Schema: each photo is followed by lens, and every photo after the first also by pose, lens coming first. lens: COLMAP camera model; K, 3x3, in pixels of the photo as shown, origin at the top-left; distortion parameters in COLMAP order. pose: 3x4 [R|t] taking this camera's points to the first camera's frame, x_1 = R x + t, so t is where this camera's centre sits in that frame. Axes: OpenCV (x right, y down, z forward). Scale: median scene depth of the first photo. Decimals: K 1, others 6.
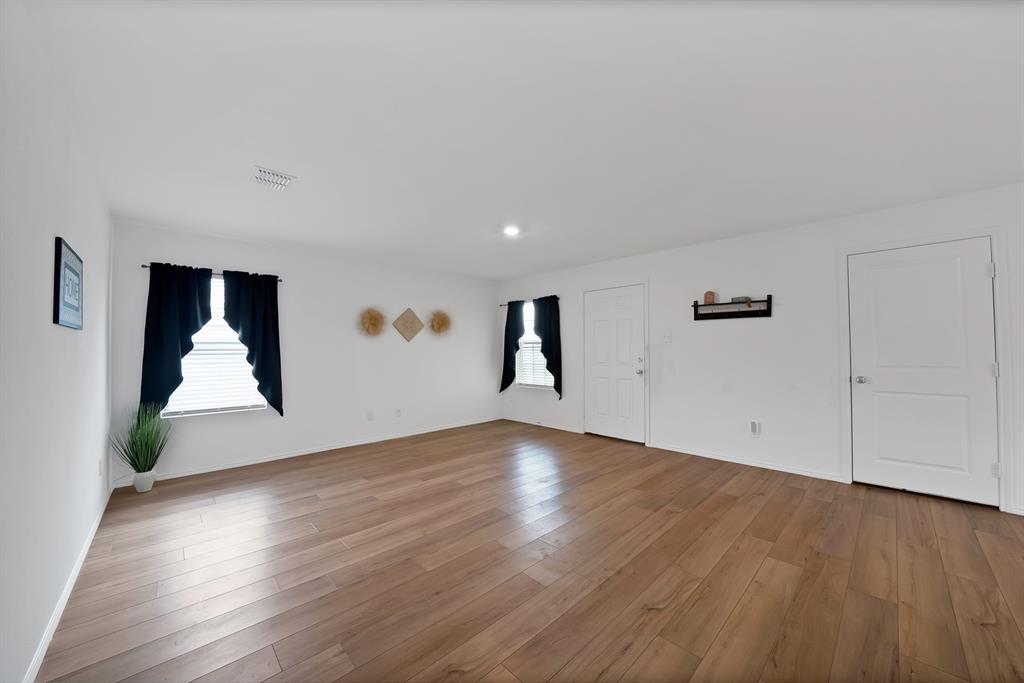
lens RADIAL K [[372.8, 0, 521.7], [0, 372.8, 343.1], [0, 0, 1]] dist [-0.021601, 0.000088]
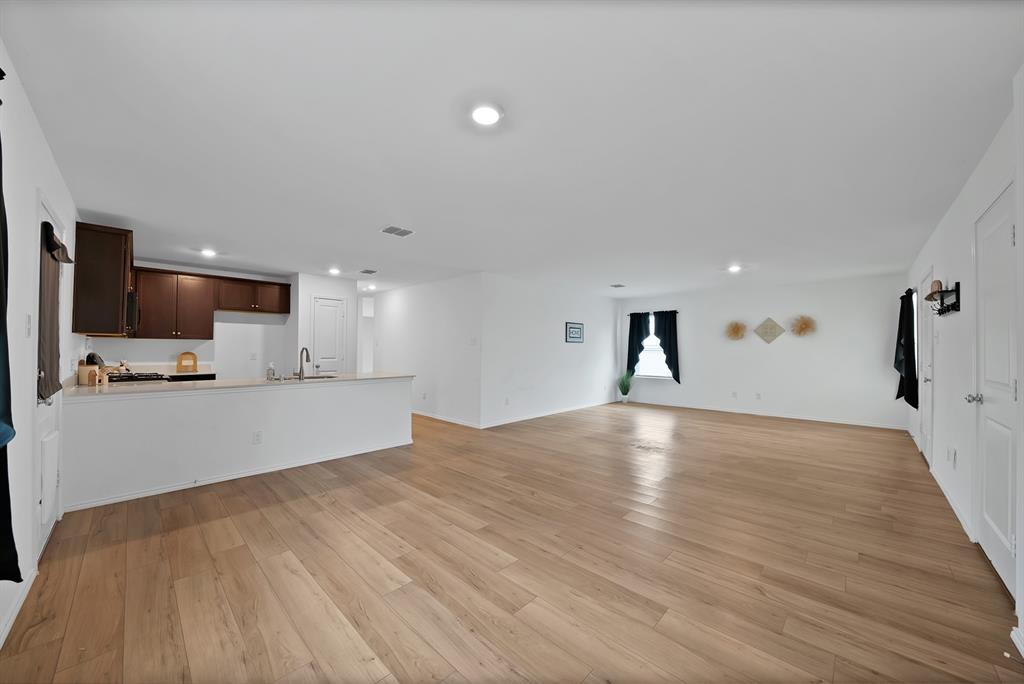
lens RADIAL K [[357.2, 0, 512.0], [0, 357.2, 342.0], [0, 0, 1]] dist [-0.019729, 0.000072]
pose [[0.057818, -0.009411, -0.998283, 1.167468], [0.010910, 0.999902, -0.008794, -0.010681], [0.998268, -0.010383, 0.057915, 0.041338]]
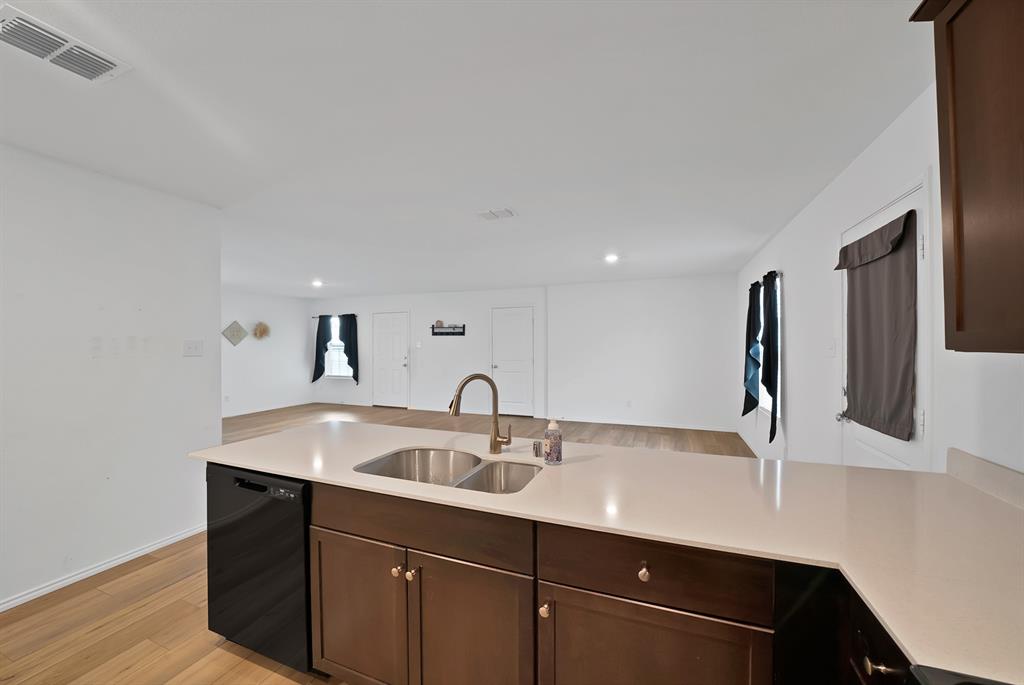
lens RADIAL K [[377.8, 0, 500.8], [0, 377.8, 343.4], [0, 0, 1]] dist [-0.000051, 0.000001]
pose [[0.921653, 0.003616, 0.387999, 0.063857], [-0.008248, 0.999913, 0.010273, -0.045856], [-0.387928, -0.012668, 0.921603, -0.818773]]
